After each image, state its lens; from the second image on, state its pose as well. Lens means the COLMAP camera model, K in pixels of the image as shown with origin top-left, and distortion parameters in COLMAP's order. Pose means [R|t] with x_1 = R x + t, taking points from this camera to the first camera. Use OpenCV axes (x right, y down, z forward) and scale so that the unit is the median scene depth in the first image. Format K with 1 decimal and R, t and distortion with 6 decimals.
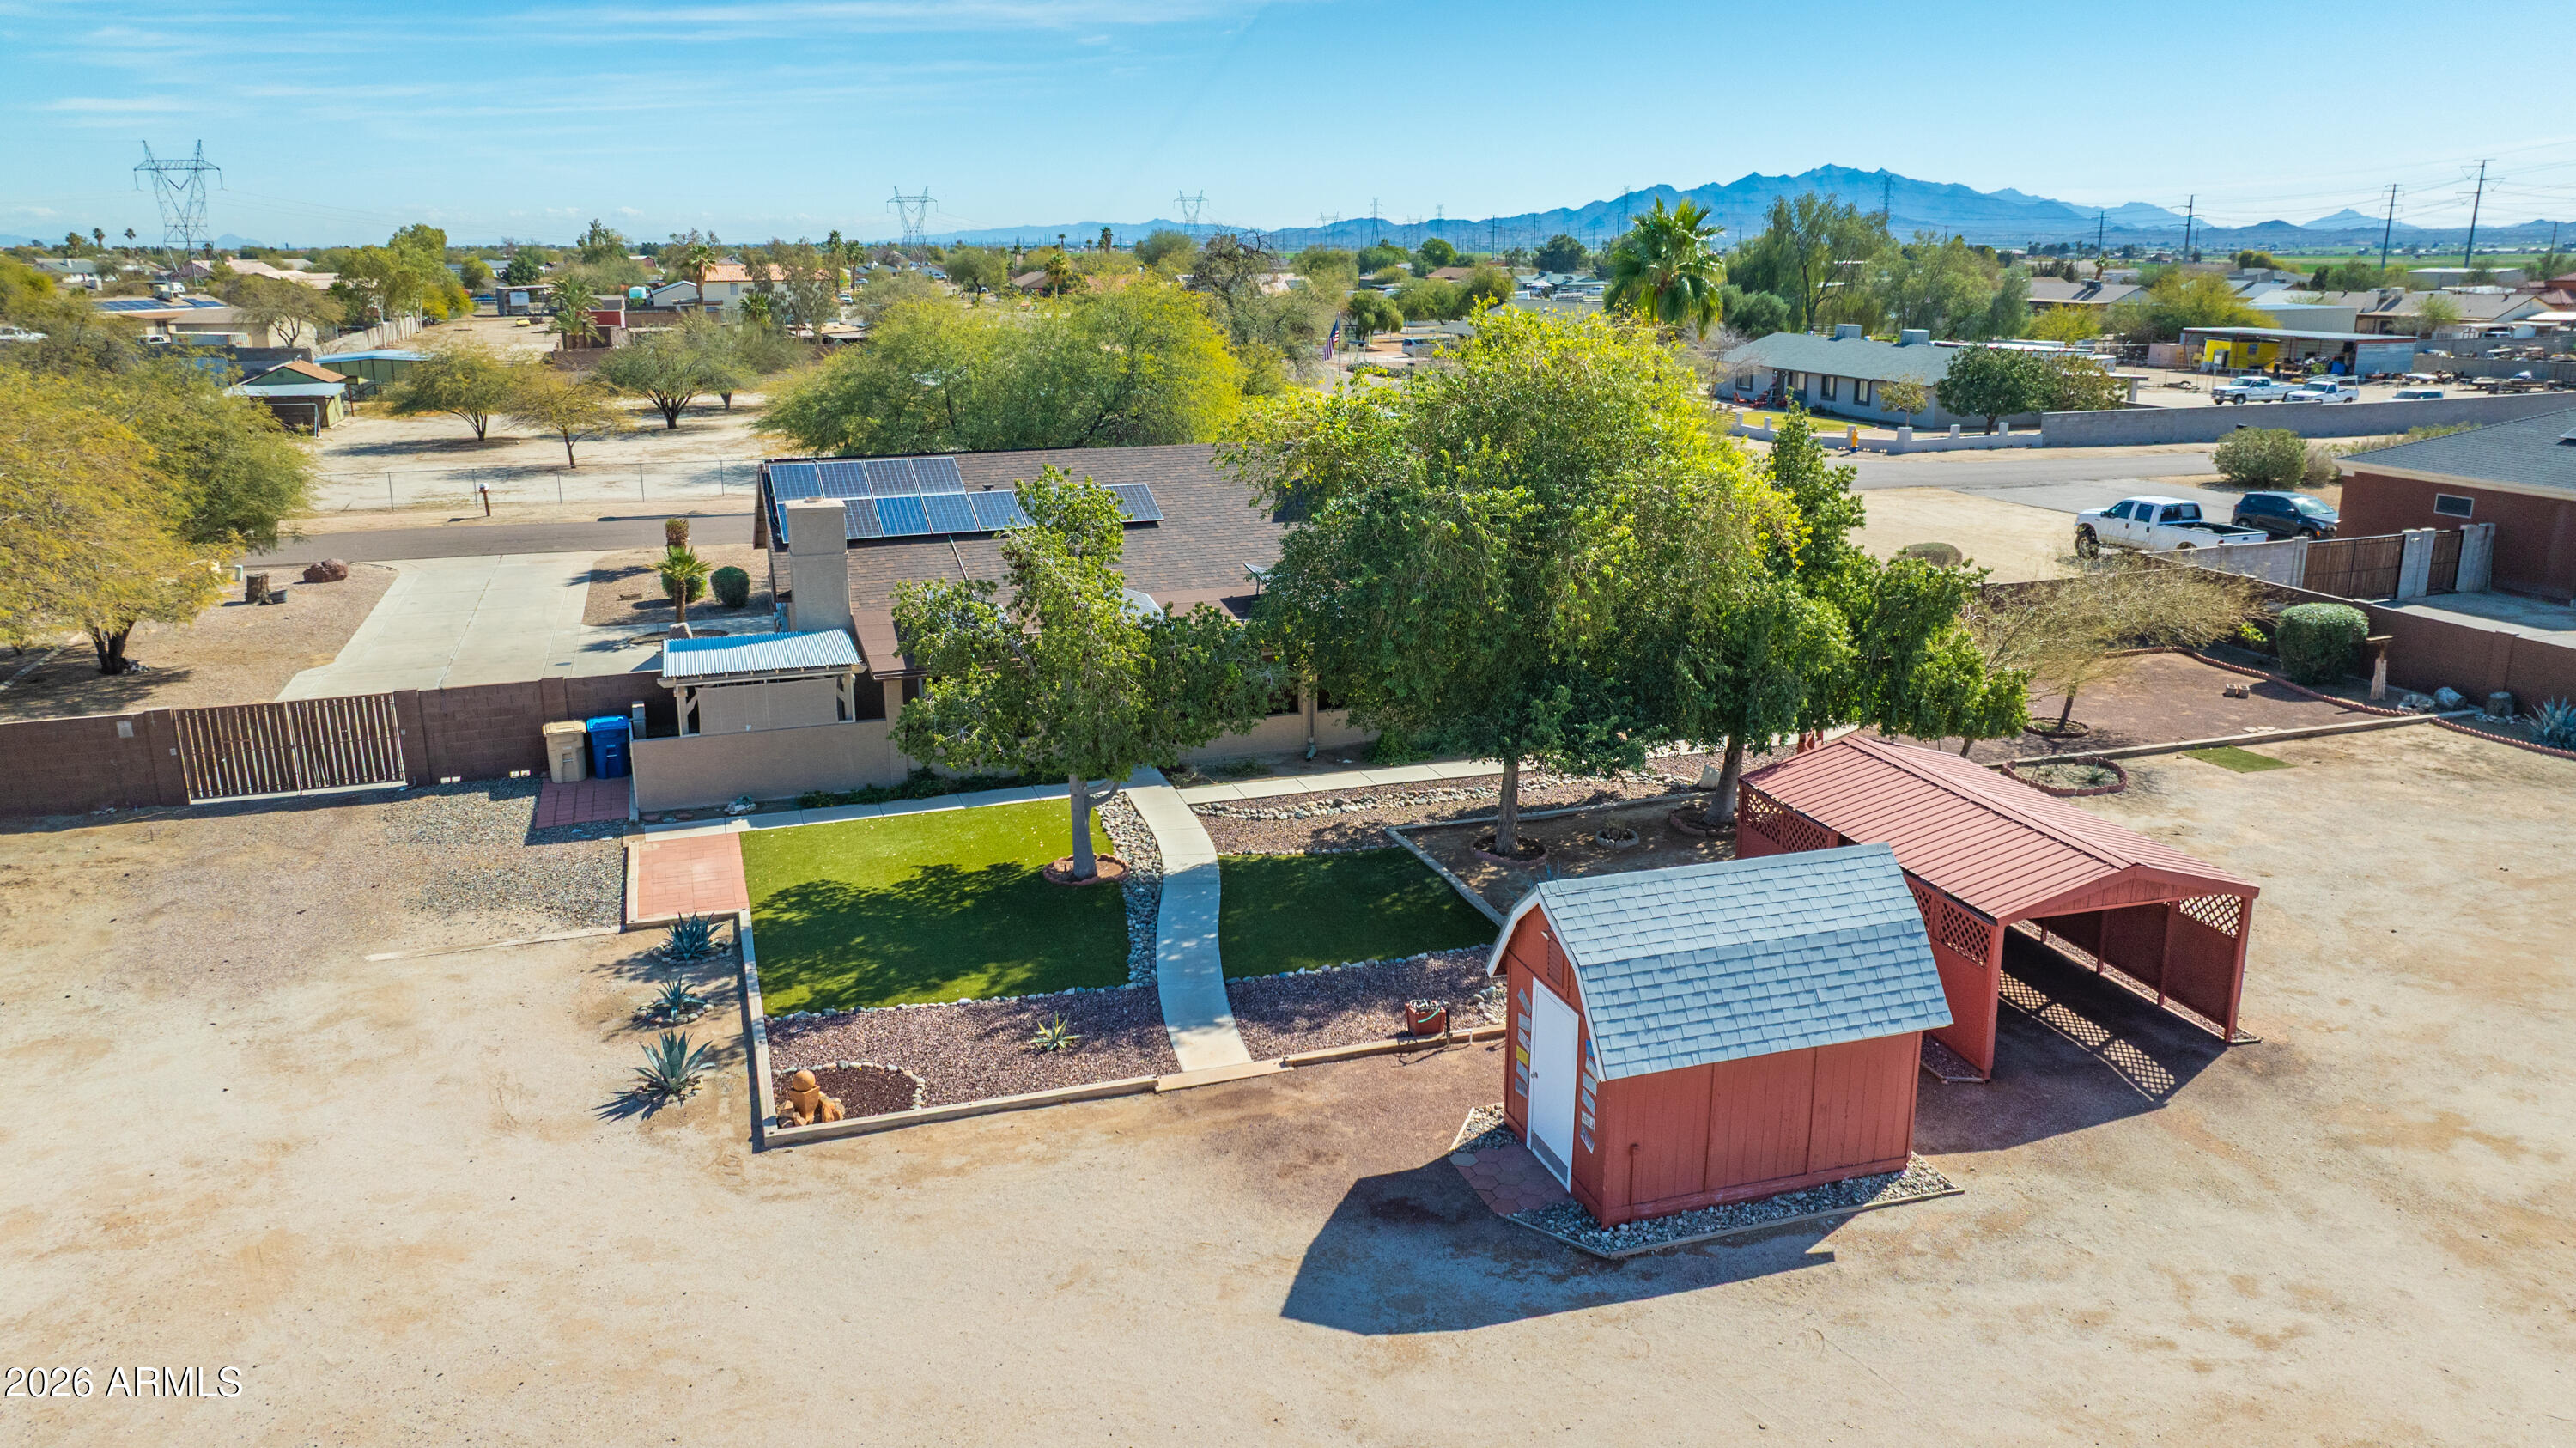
lens RADIAL K [[1809.2, 0, 1288.0], [0, 1809.2, 724.0], [0, 0, 1]] dist [-0.031671, 0.034460]
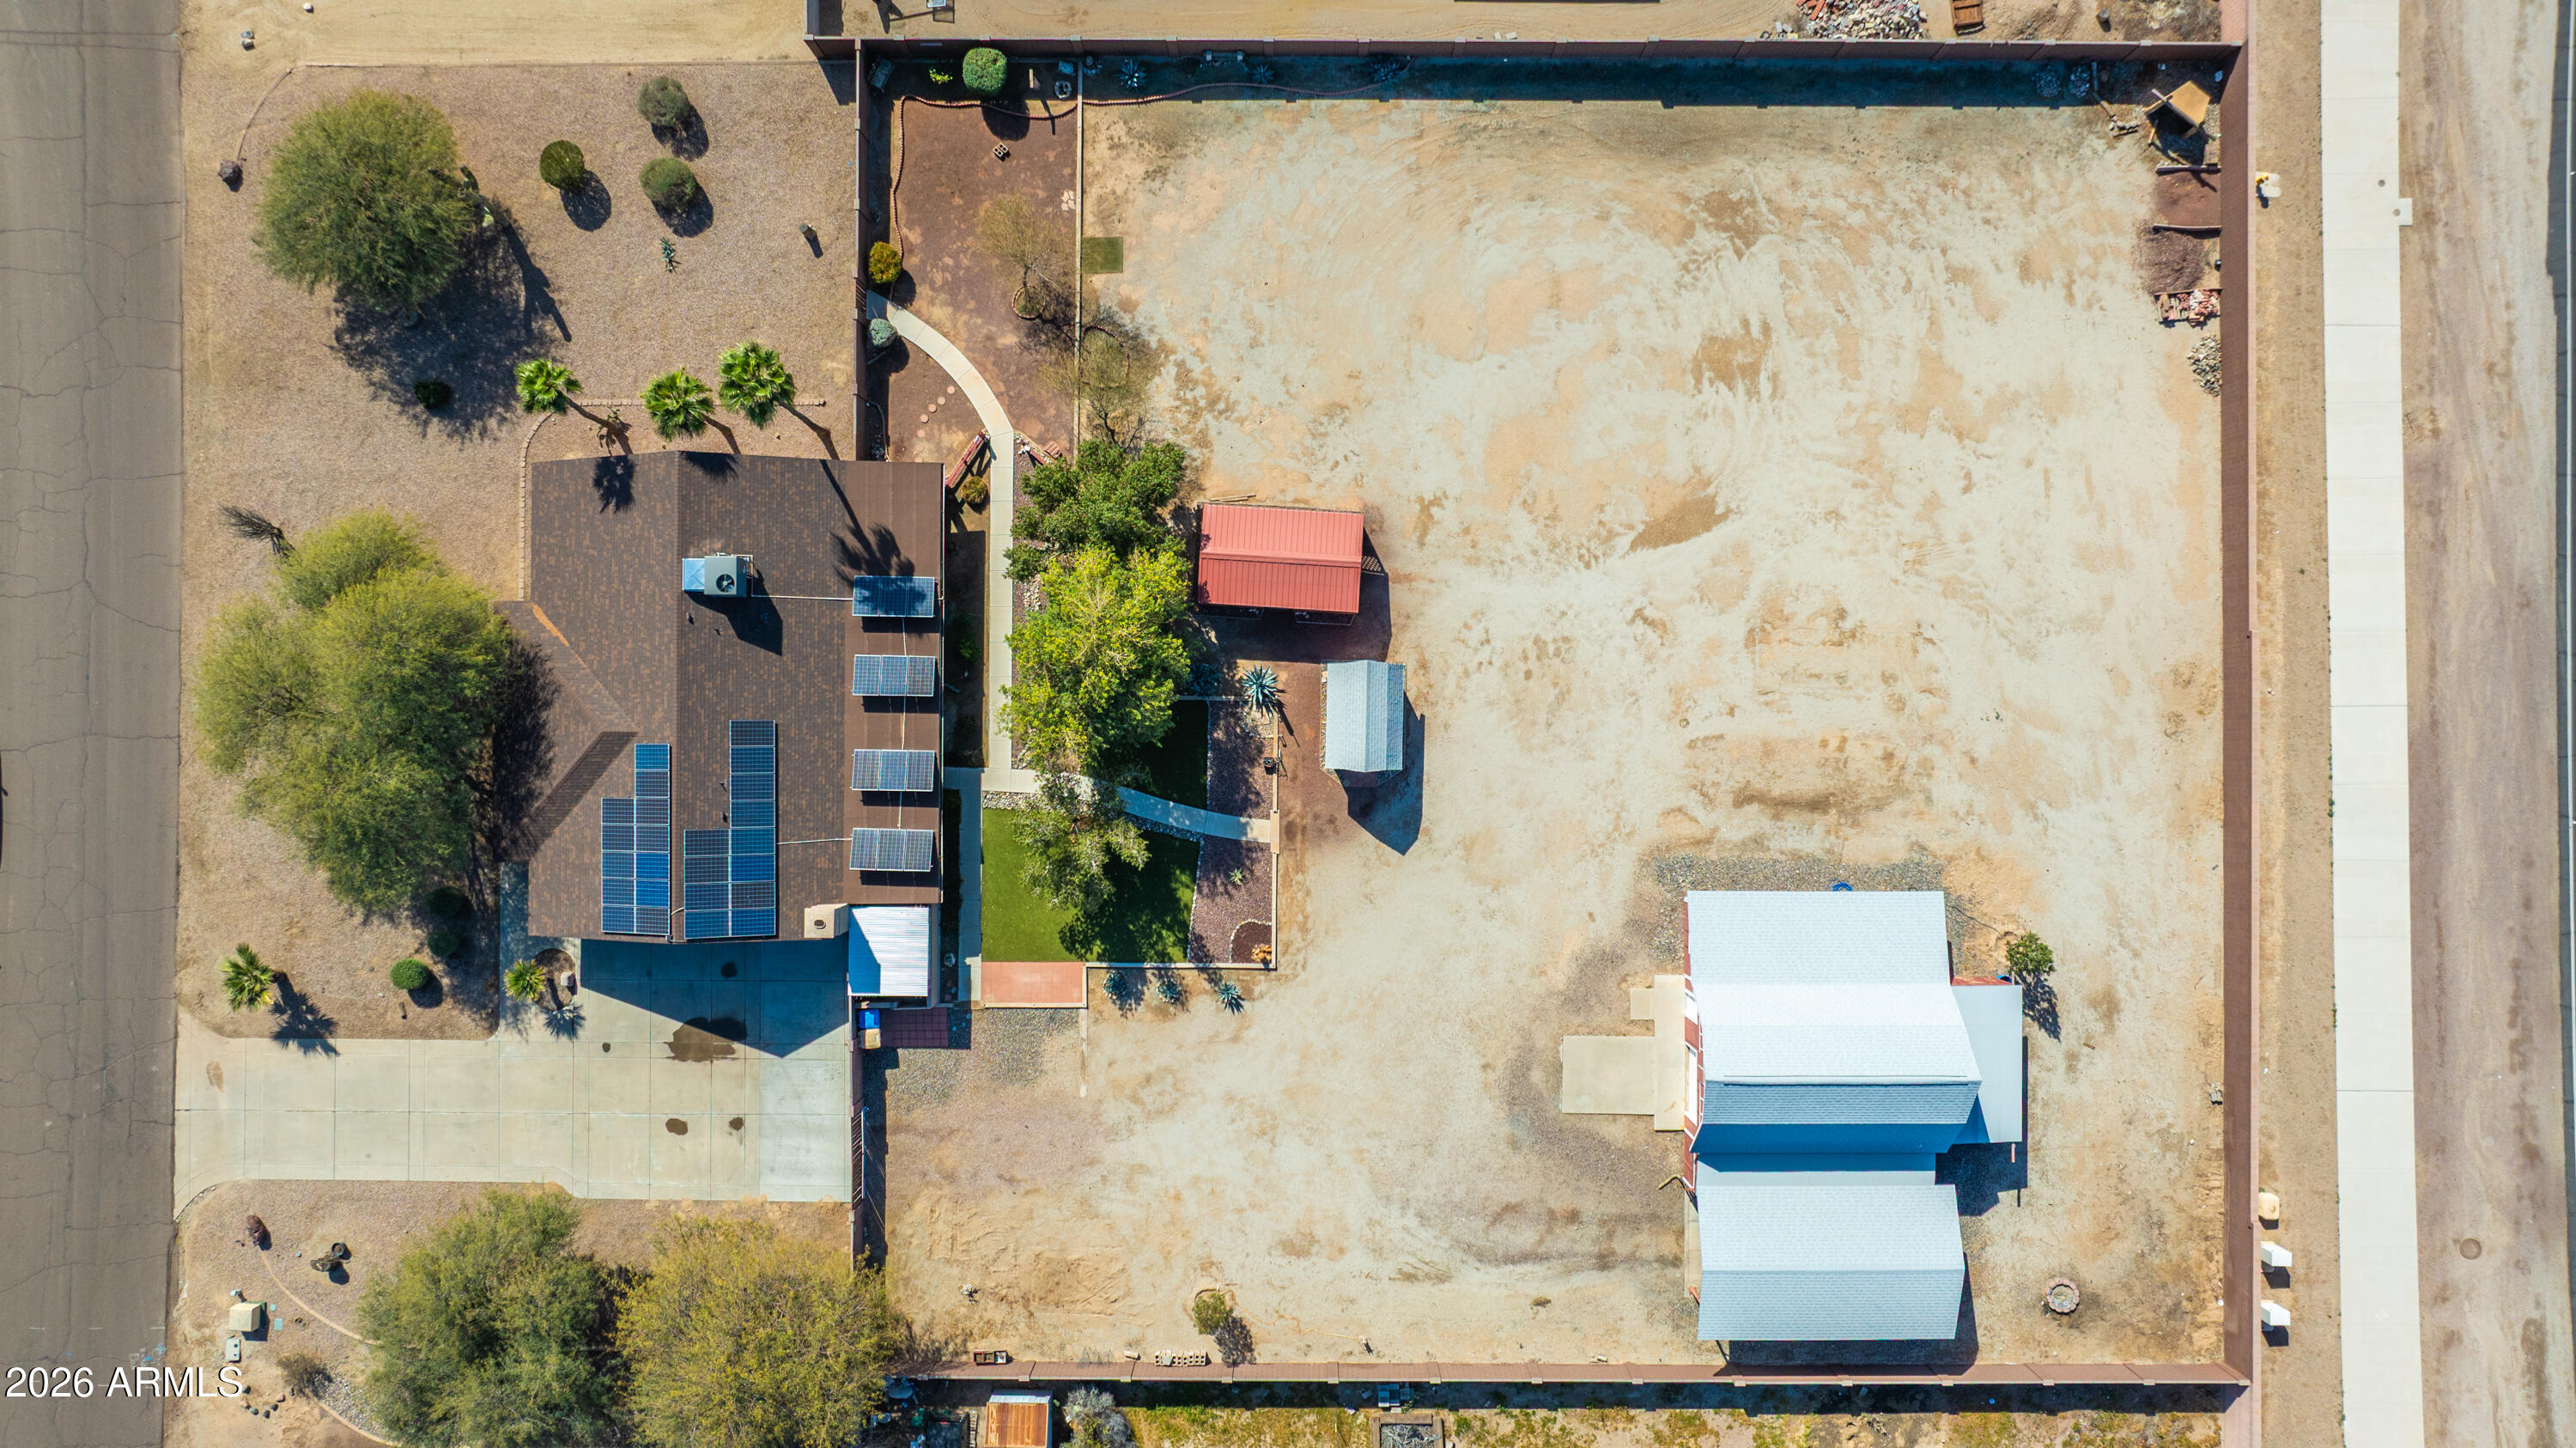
lens RADIAL K [[1809.2, 0, 1288.0], [0, 1809.2, 724.0], [0, 0, 1]] dist [-0.031671, 0.034460]
pose [[0.324069, -0.945834, 0.019423, 0.065124], [0.252764, 0.106352, 0.961665, -2.117156], [-0.911641, -0.306737, 0.273538, 0.106773]]
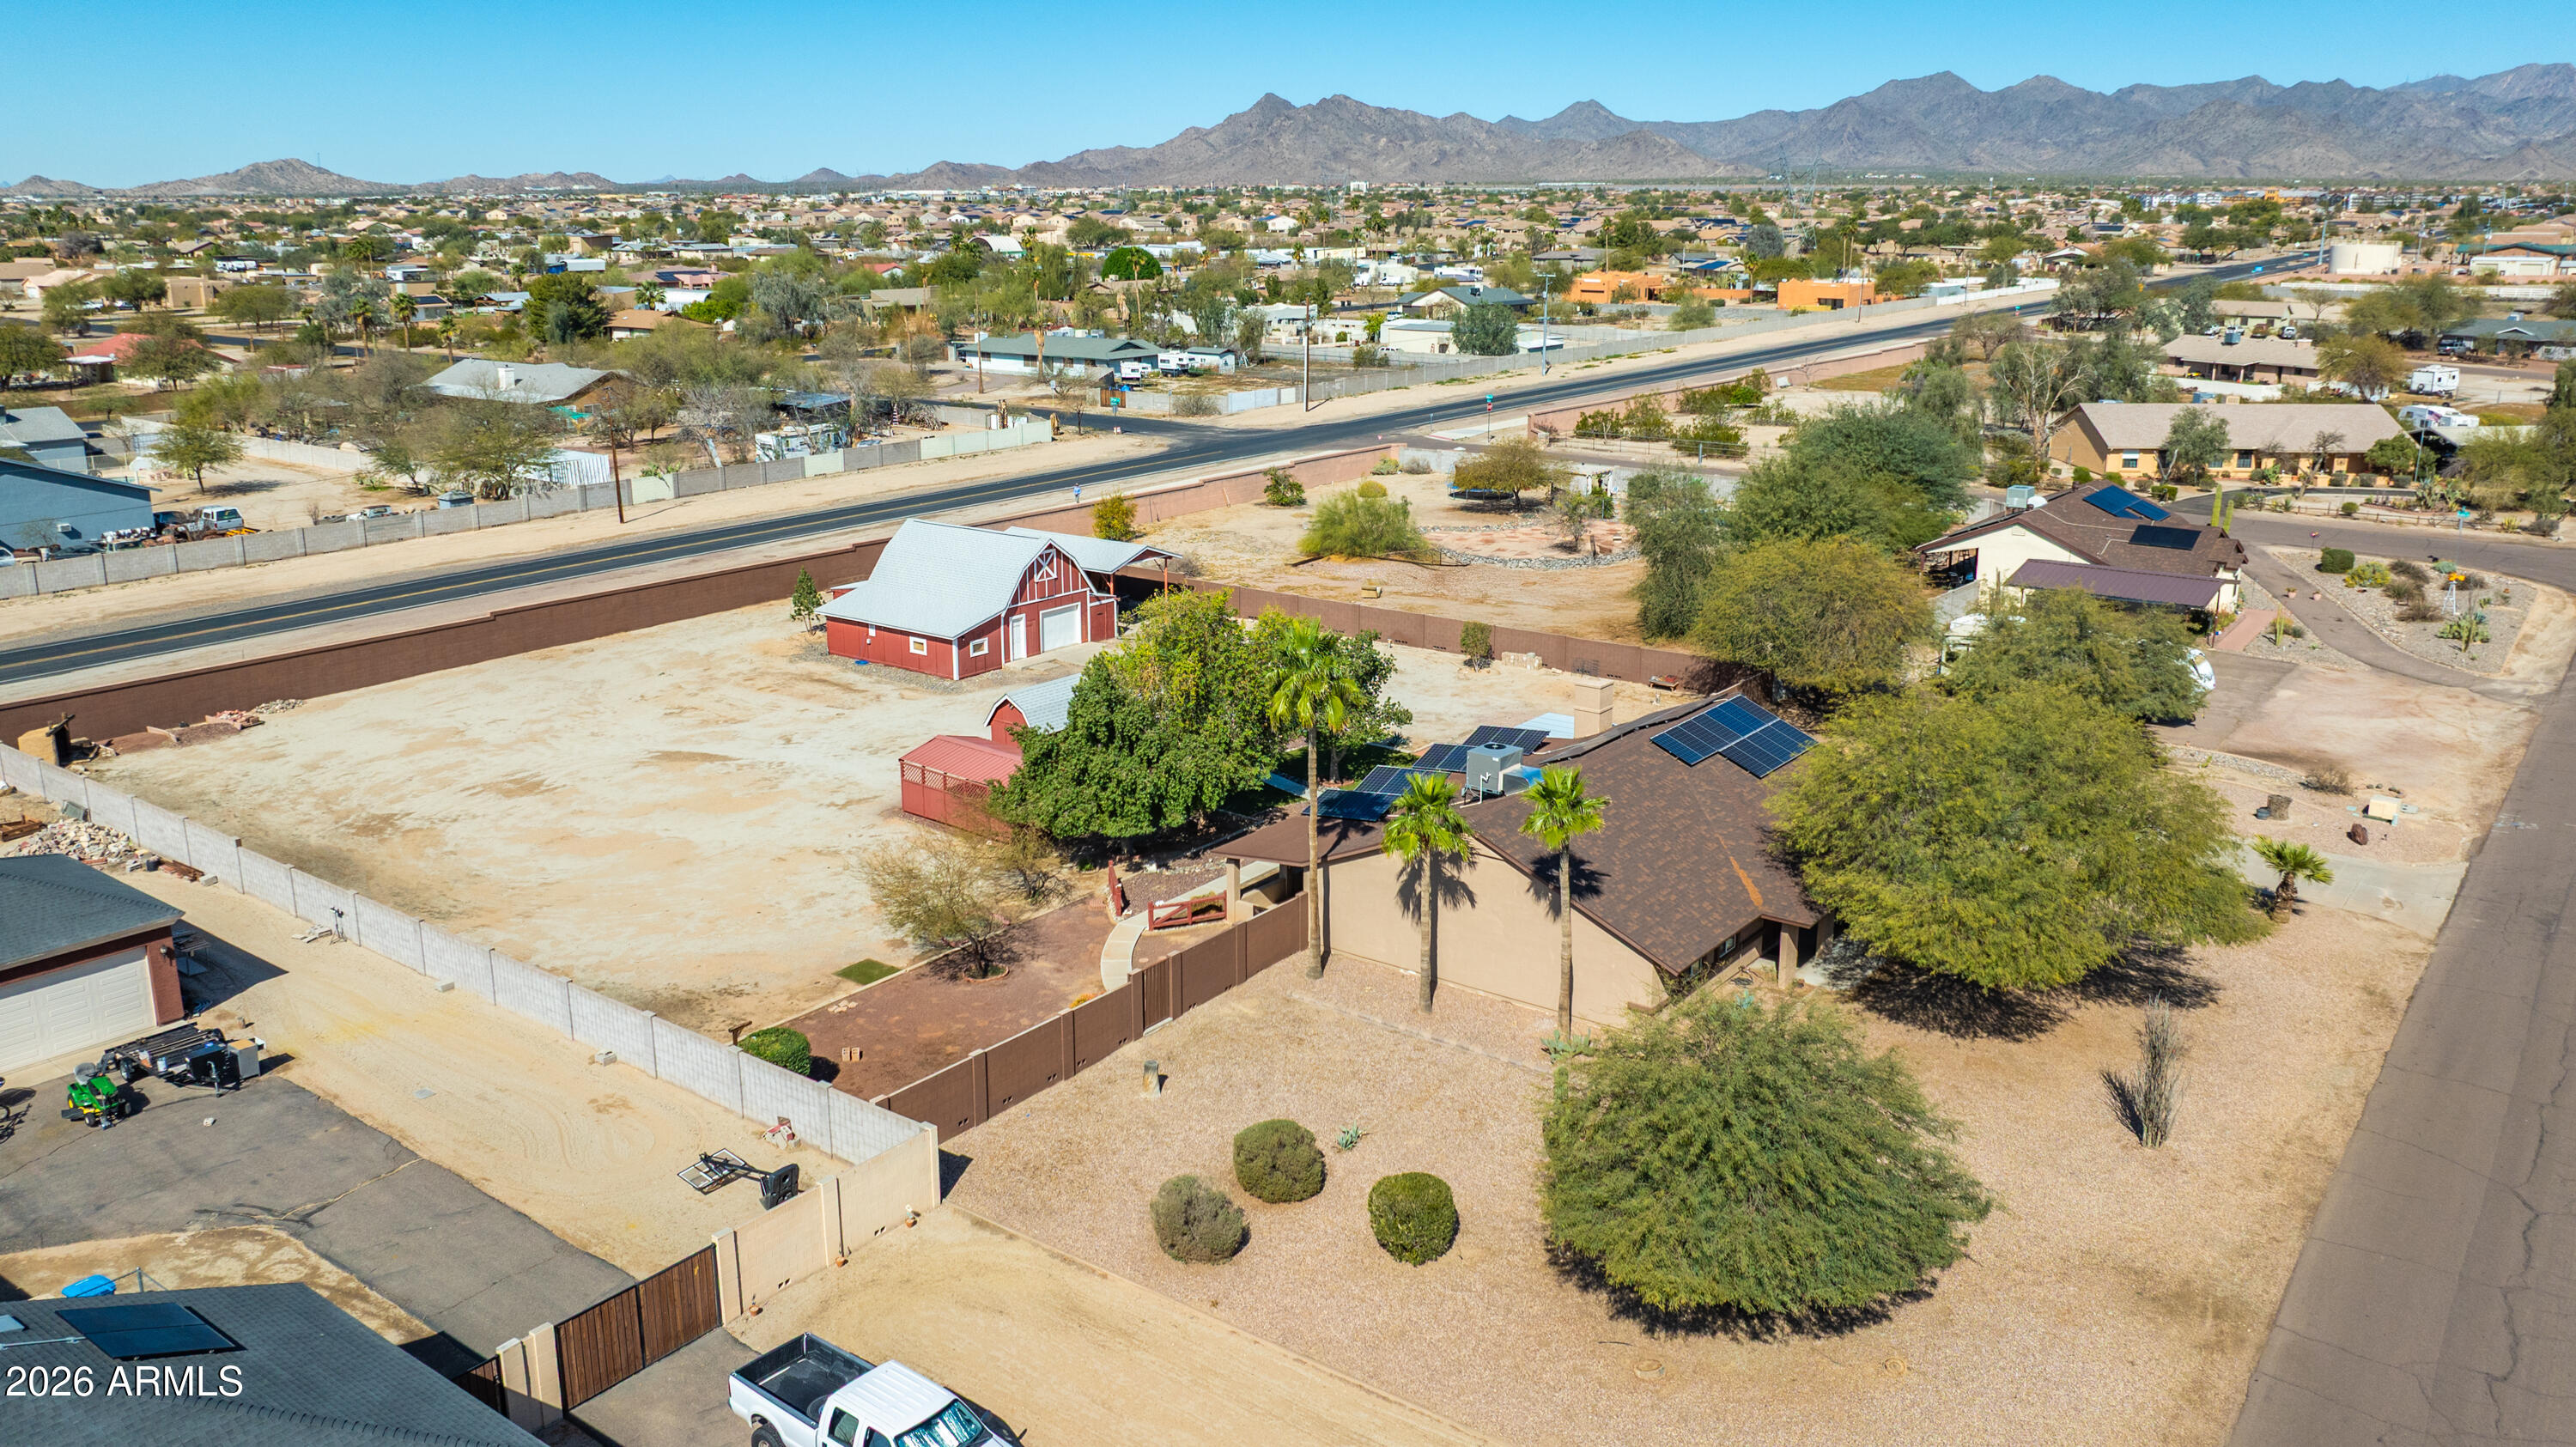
lens RADIAL K [[1892.9, 0, 1298.9], [0, 1892.9, 732.6], [0, 0, 1]] dist [-0.028662, 0.042302]
pose [[-0.821321, 0.160592, -0.547396, 1.231425], [-0.142962, 0.870995, 0.470031, -1.096338], [0.552262, 0.464303, -0.692408, 2.547365]]
